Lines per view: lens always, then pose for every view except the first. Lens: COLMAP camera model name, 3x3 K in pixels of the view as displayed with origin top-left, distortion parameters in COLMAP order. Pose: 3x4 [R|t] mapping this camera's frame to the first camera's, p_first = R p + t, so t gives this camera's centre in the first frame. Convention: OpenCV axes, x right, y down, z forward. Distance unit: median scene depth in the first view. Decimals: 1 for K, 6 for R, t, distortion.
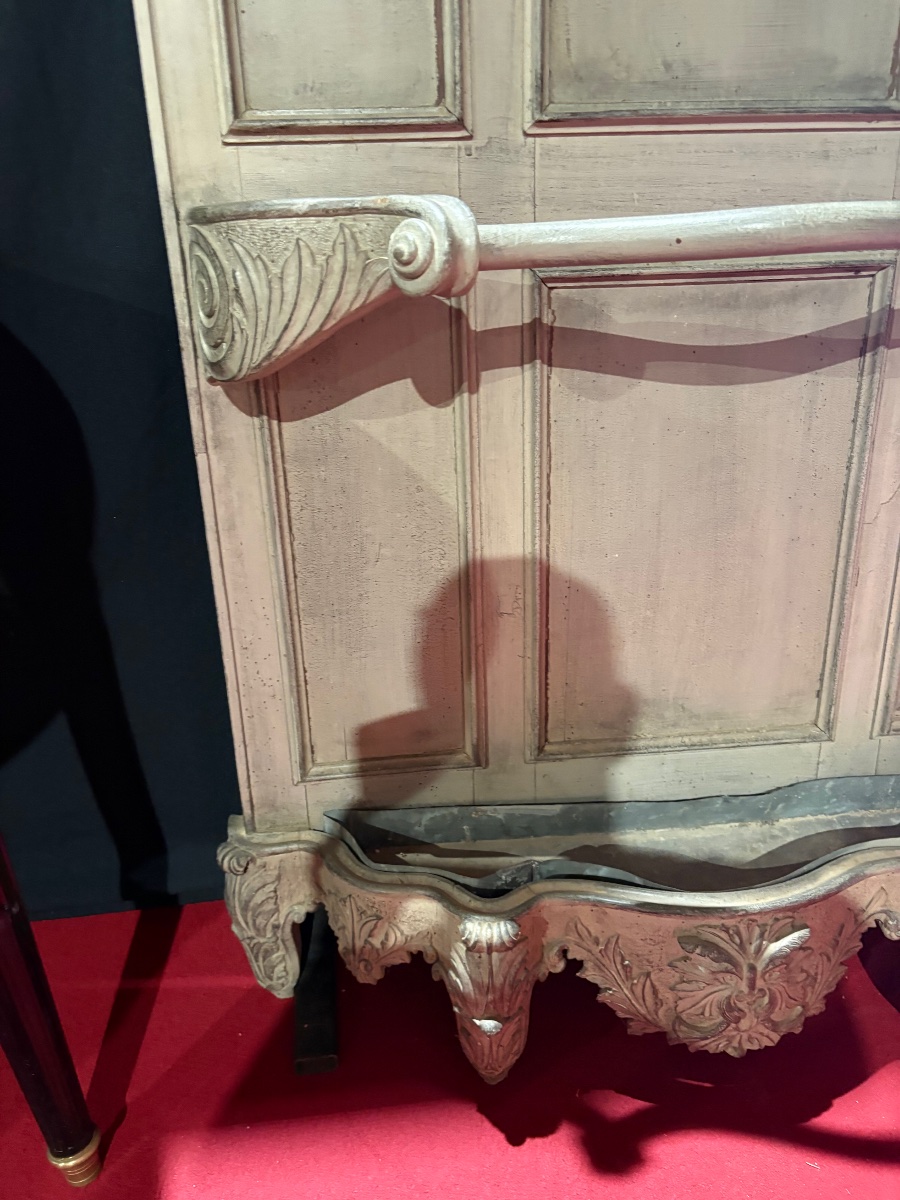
lens RADIAL K [[917.9, 0, 457.2], [0, 917.9, 600.0], [0, 0, 1]] dist [0.036701, -0.033407]
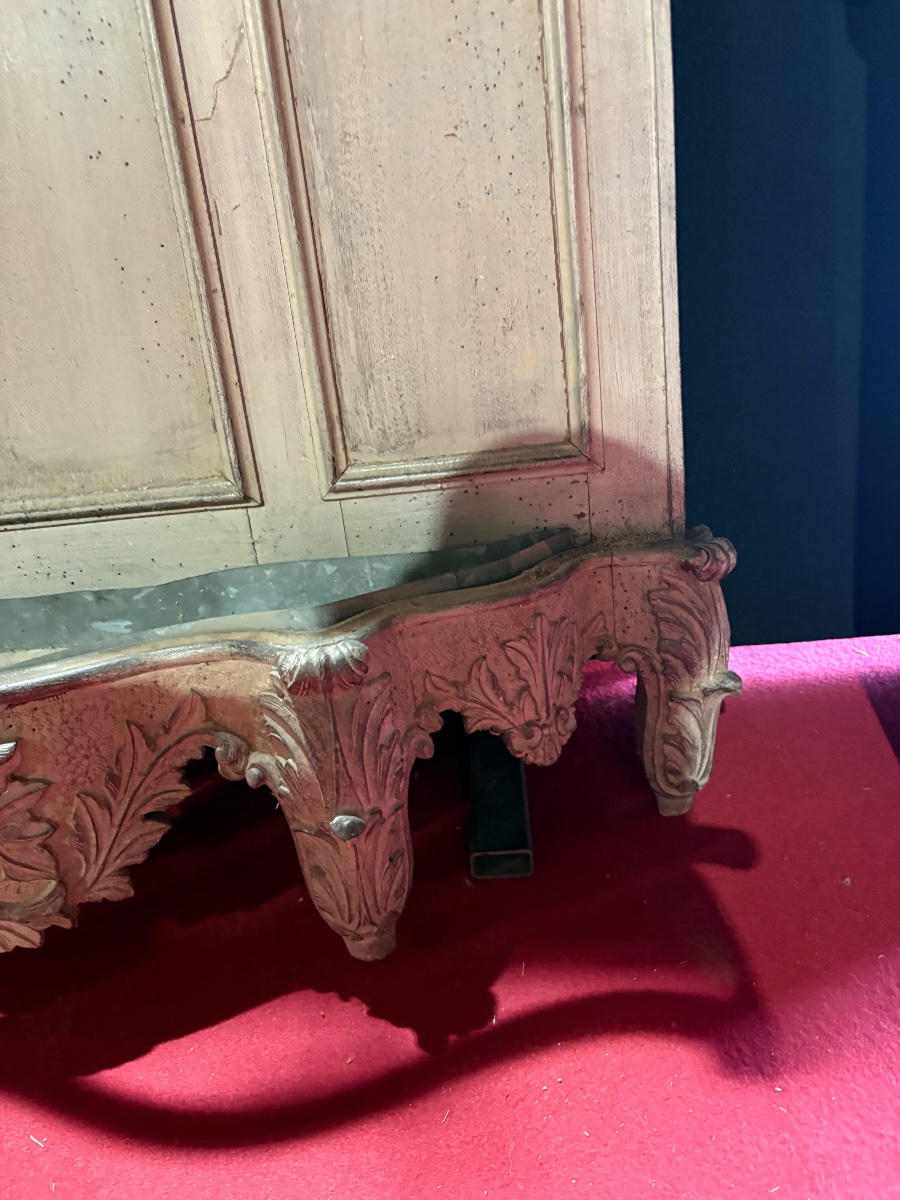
lens RADIAL K [[915.2, 0, 461.8], [0, 915.2, 601.5], [0, 0, 1]] dist [0.032933, -0.039438]
pose [[0.988918, -0.029986, -0.145406, 0.741189], [0.027178, 0.999404, -0.021261, 0.277568], [0.145957, 0.017074, 0.989144, 0.438435]]
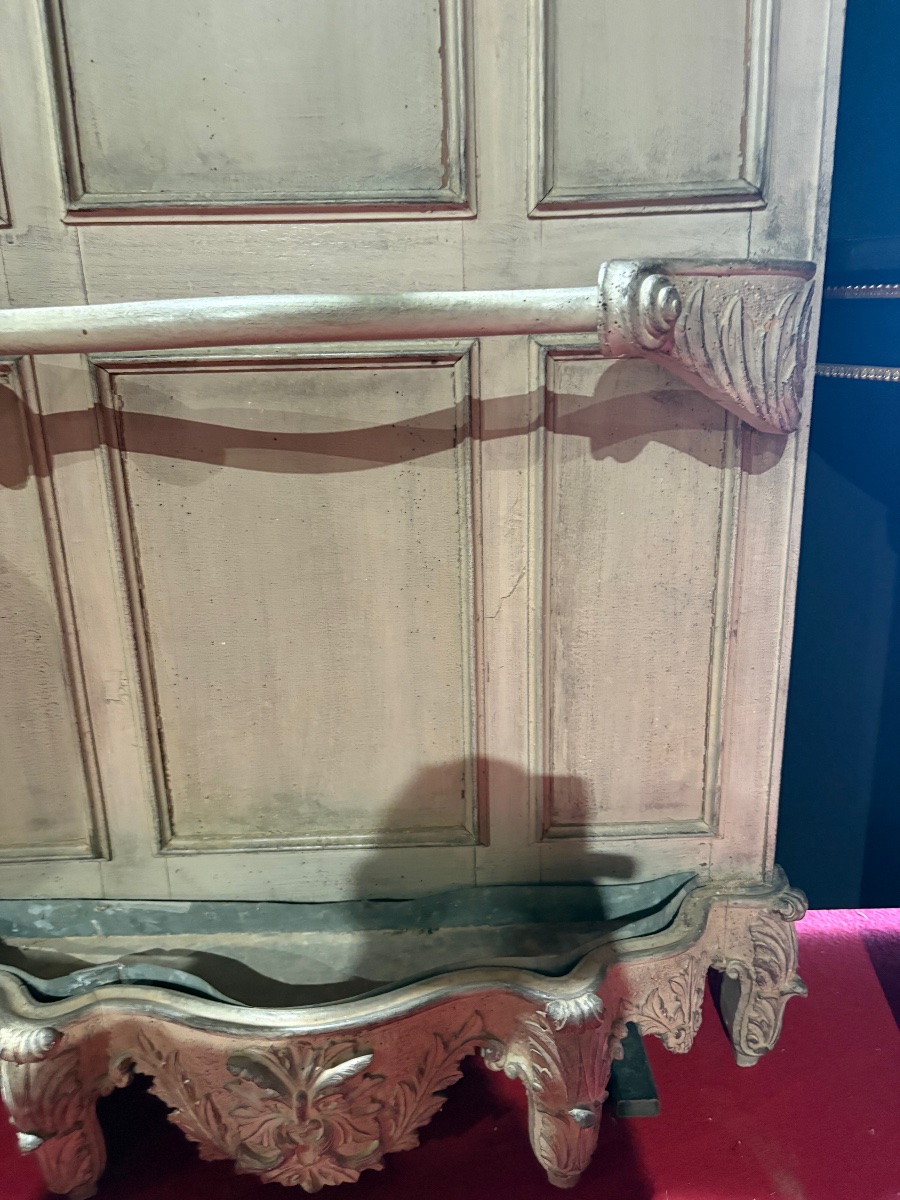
lens RADIAL K [[917.9, 0, 457.2], [0, 917.9, 600.0], [0, 0, 1]] dist [0.036701, -0.033407]
pose [[0.997121, 0.027412, -0.070701, 0.506431], [-0.032135, 0.997265, -0.066558, -0.038959], [0.068683, 0.068638, 0.995275, 0.052937]]
